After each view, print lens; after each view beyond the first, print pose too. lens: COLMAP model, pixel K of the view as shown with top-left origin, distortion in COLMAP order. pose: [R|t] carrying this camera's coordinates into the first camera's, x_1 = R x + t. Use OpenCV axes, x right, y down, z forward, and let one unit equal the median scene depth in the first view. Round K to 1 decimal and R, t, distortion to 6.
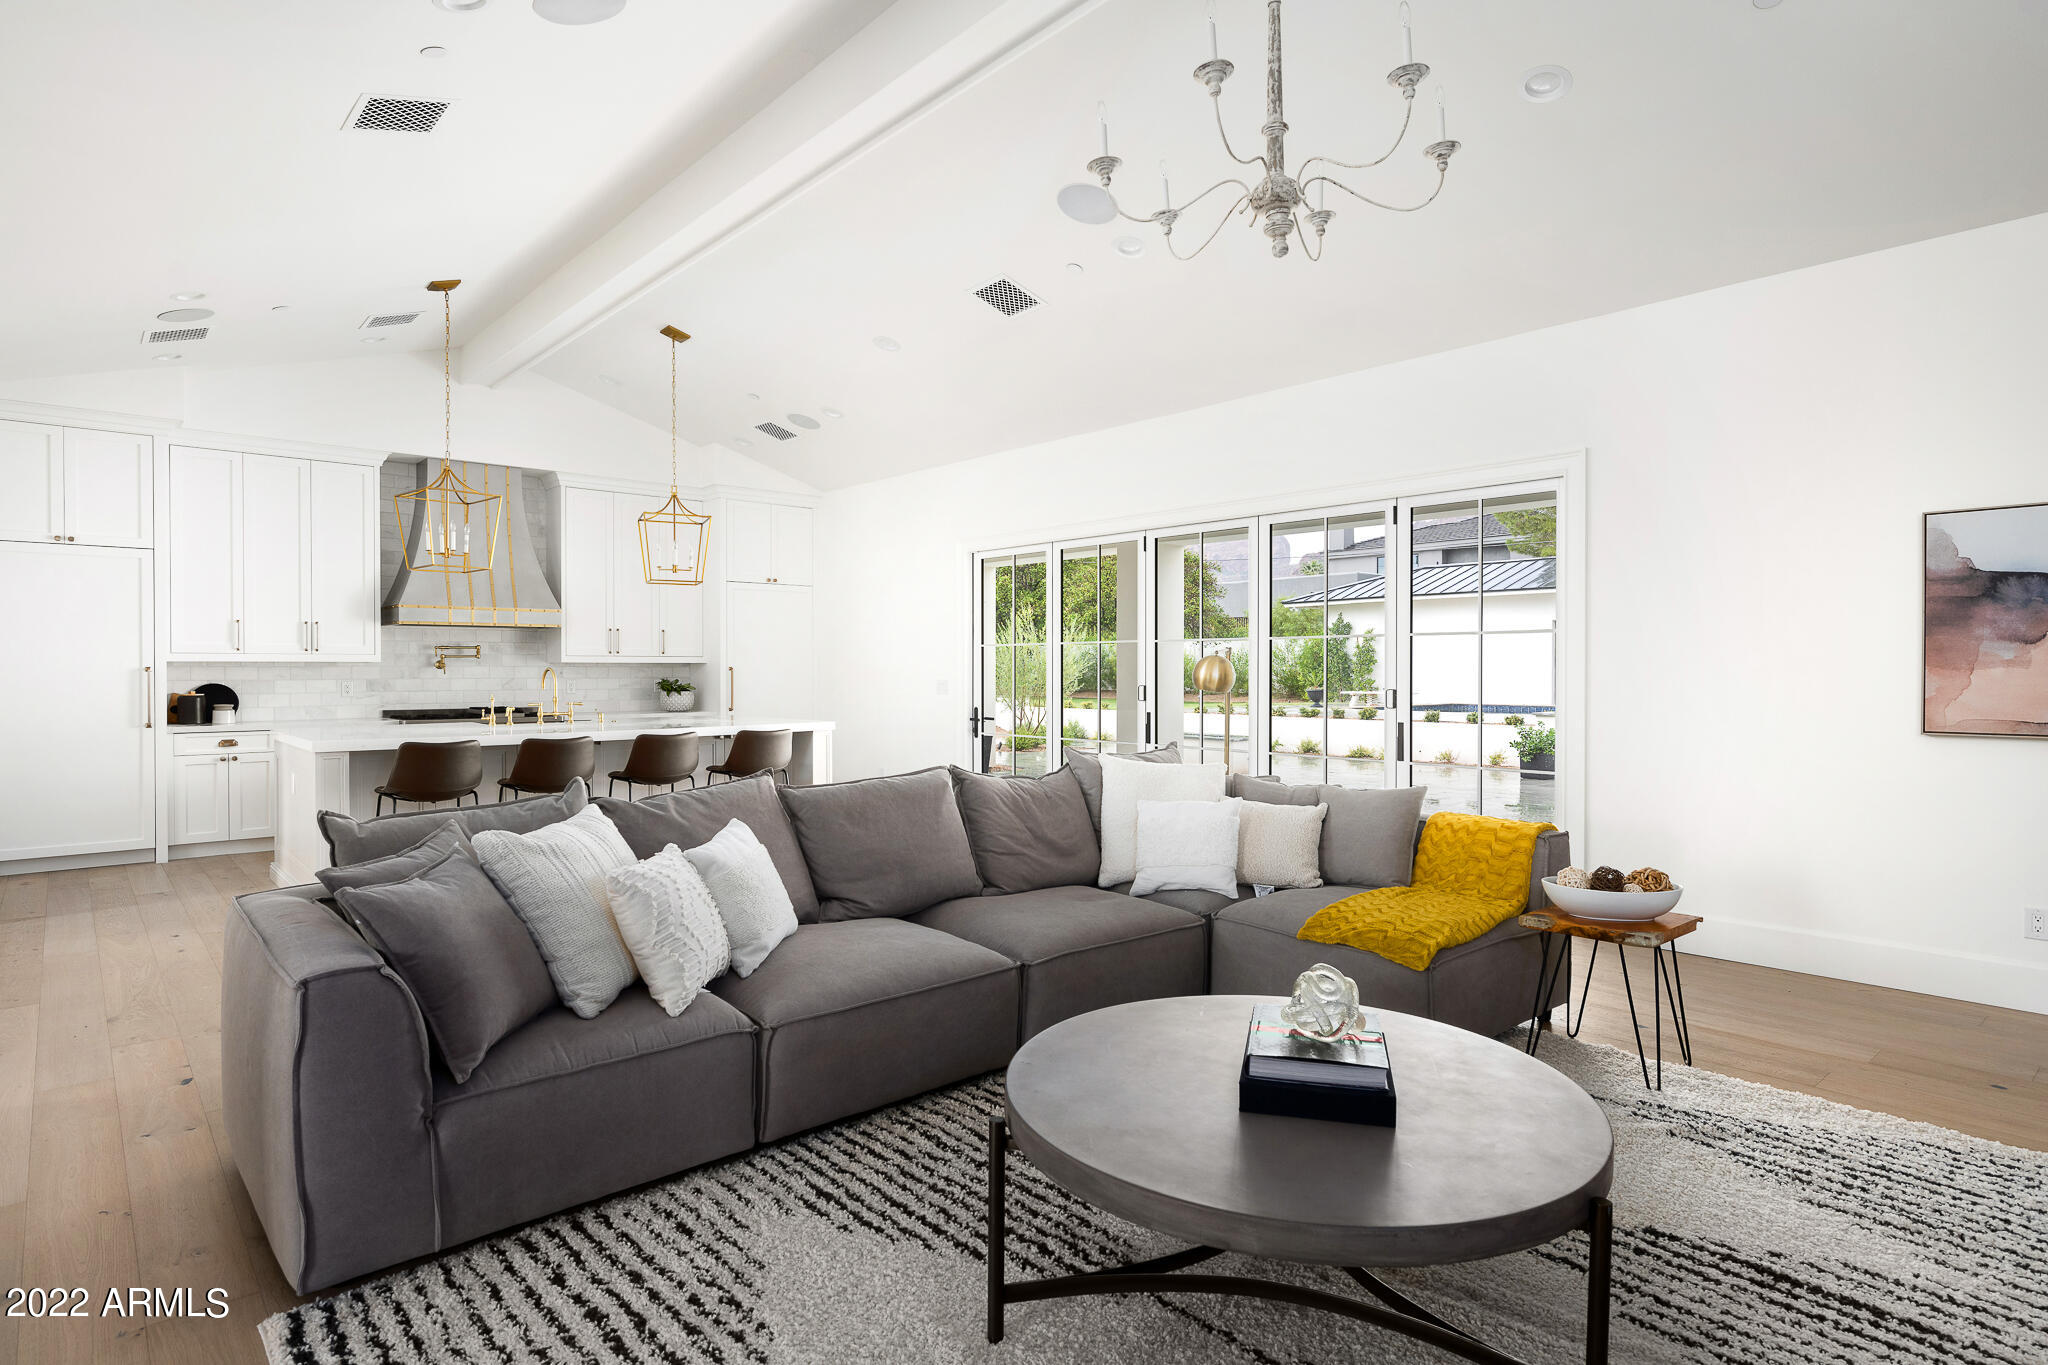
lens RADIAL K [[1087.5, 0, 1036.2], [0, 1087.5, 682.5], [0, 0, 1]] dist [-0.007824, 0.001757]
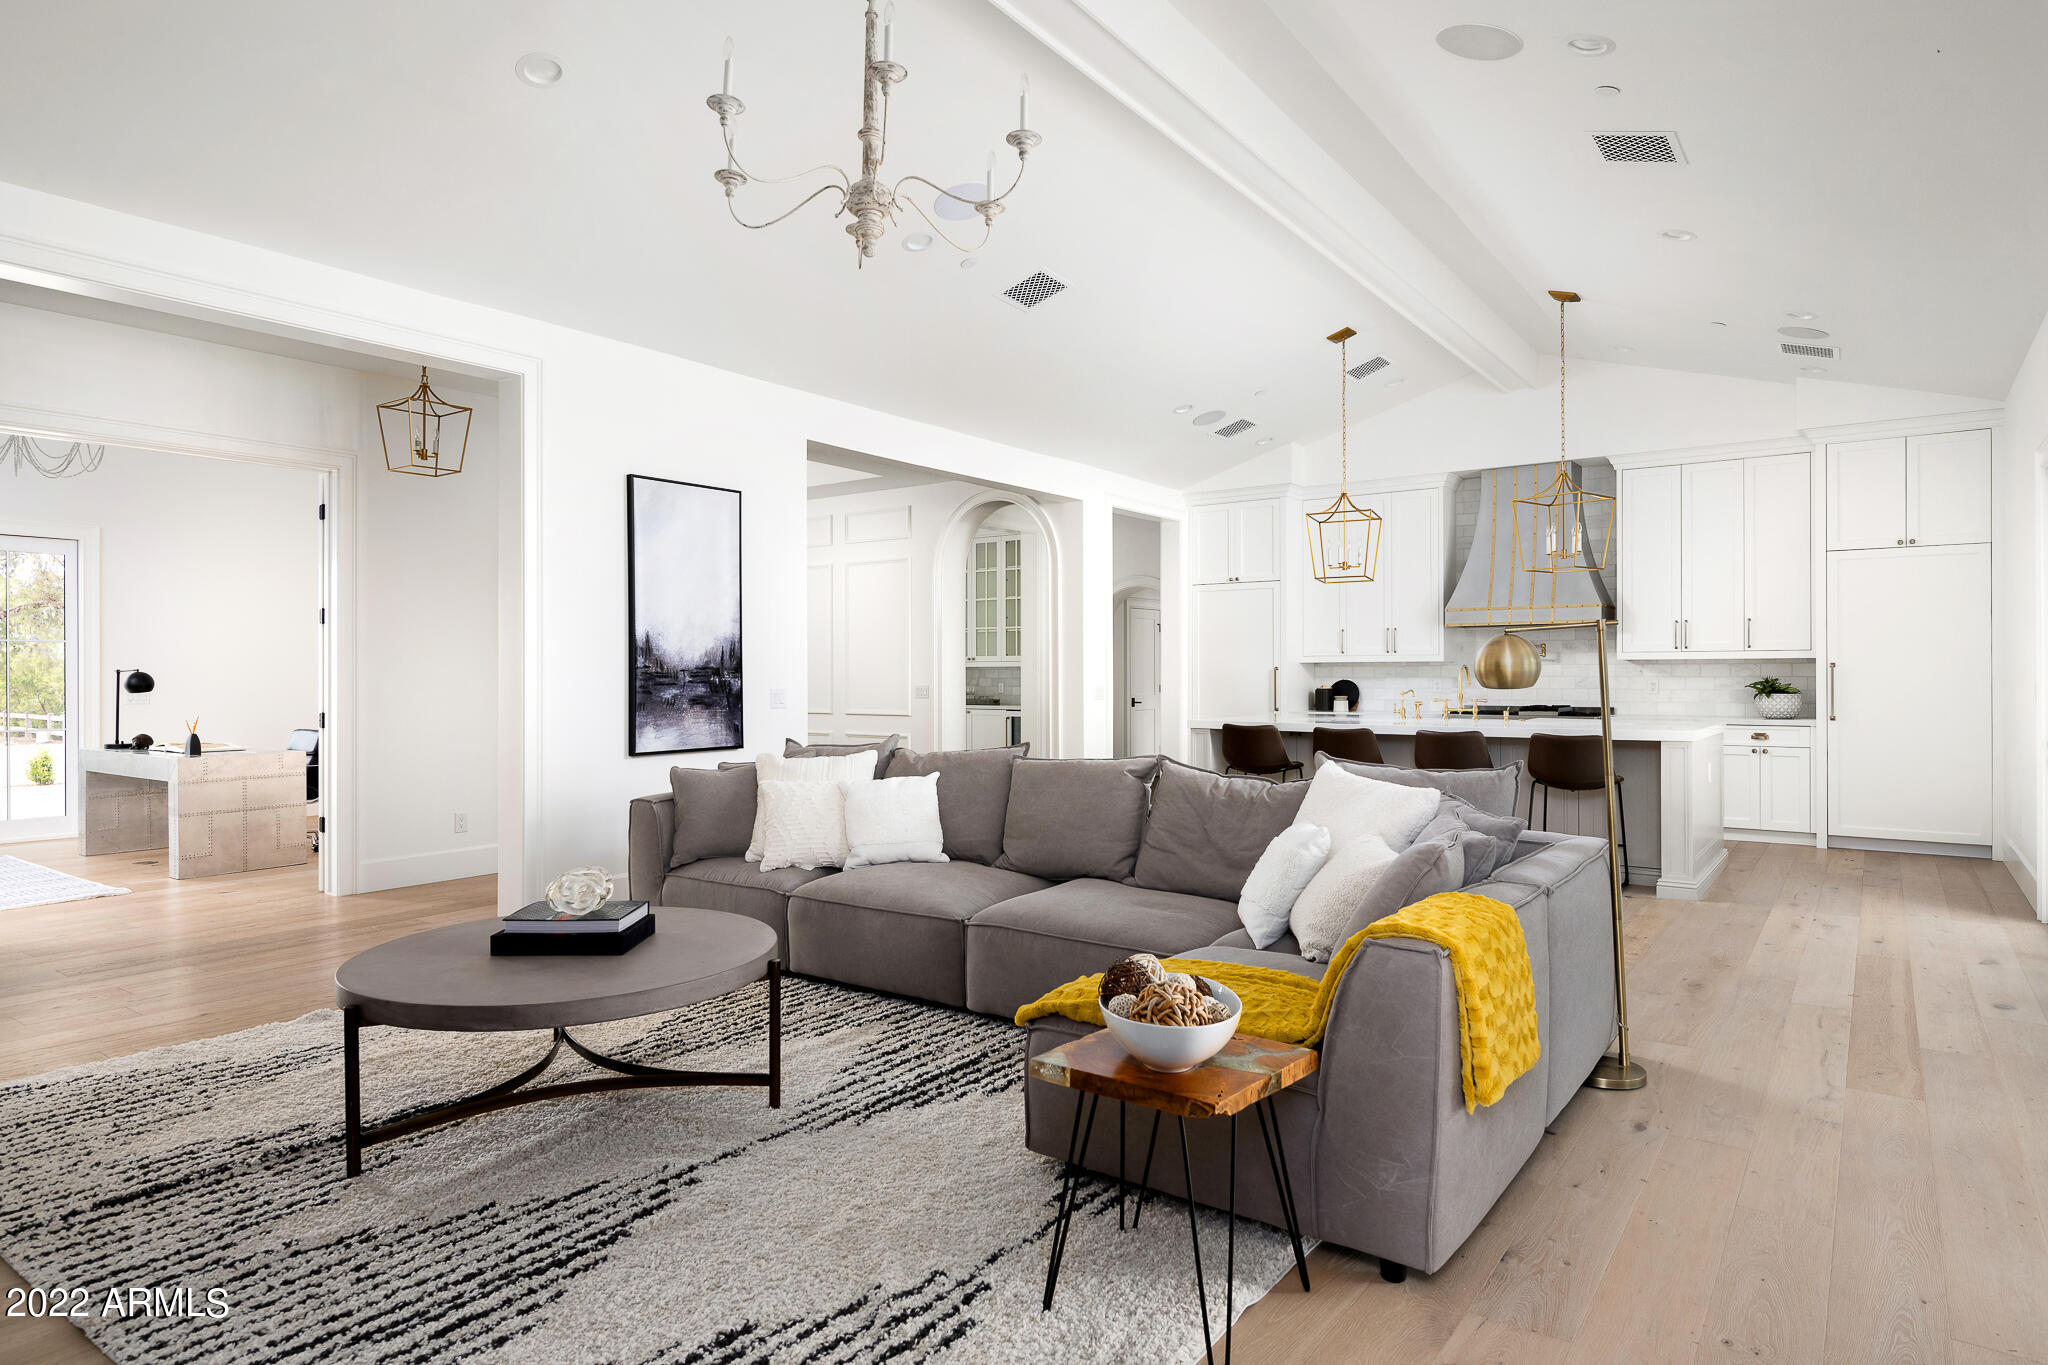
lens RADIAL K [[1172.7, 0, 1028.8], [0, 1172.7, 677.7], [0, 0, 1]] dist [0.001326, -0.000077]
pose [[0.207272, 0.002800, -0.978279, 0.496107], [-0.009269, 0.999957, 0.000898, 0.000966], [0.978240, 0.008882, 0.207289, 0.337226]]
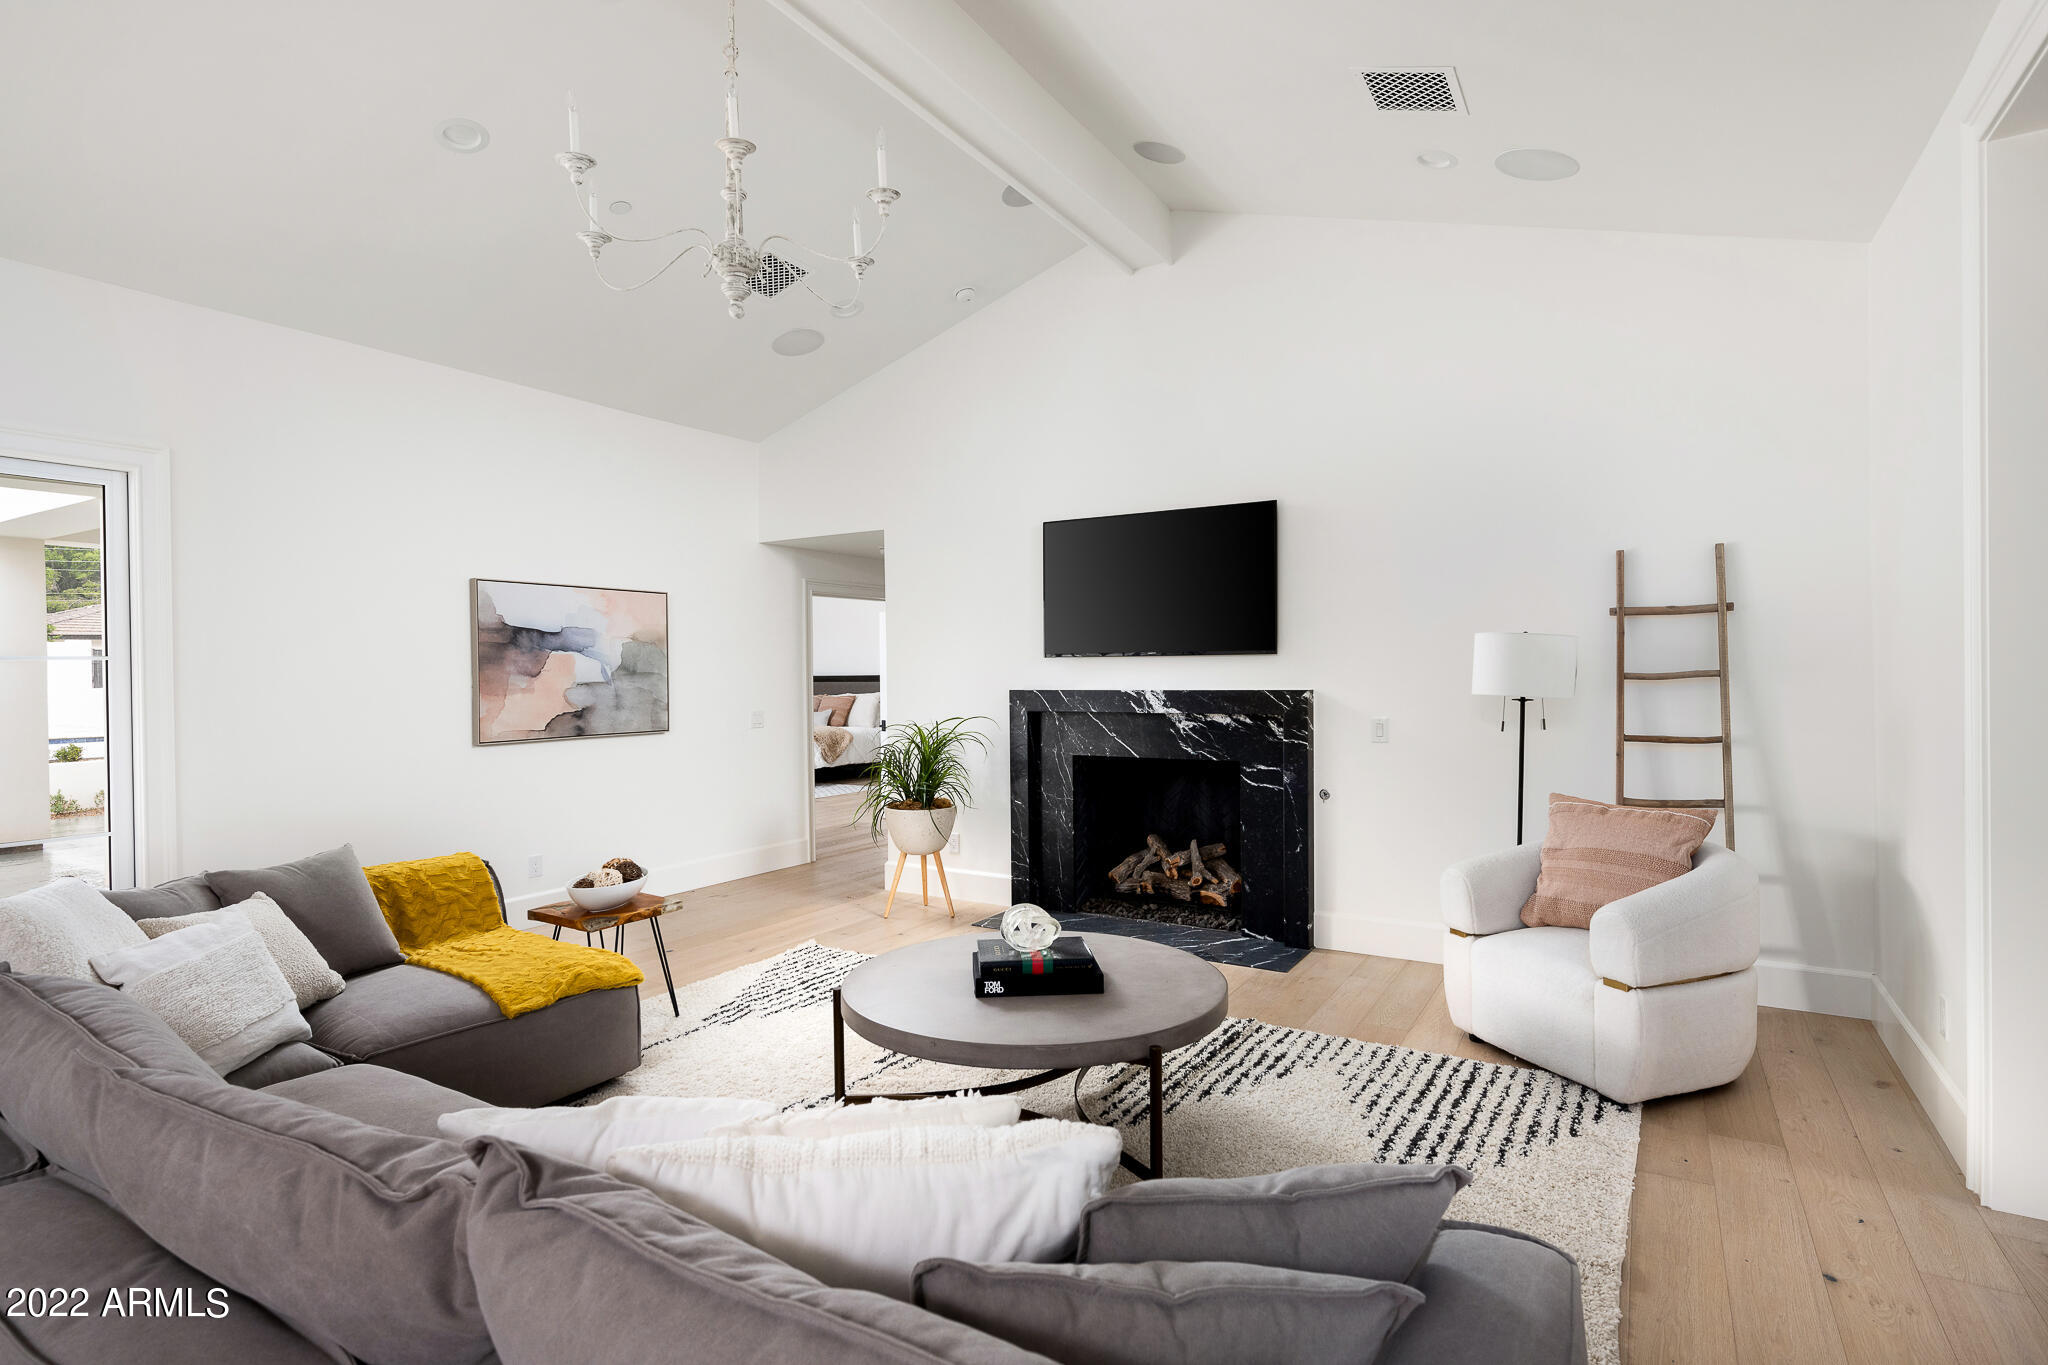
lens RADIAL K [[1054.6, 0, 1031.9], [0, 1054.6, 676.6], [0, 0, 1]] dist [-0.001462, 0.001124]
pose [[-0.297987, 0.001569, 0.954569, -0.318995], [0.024172, 0.999690, 0.005903, -0.014373], [-0.954264, 0.024833, -0.297933, 0.386570]]
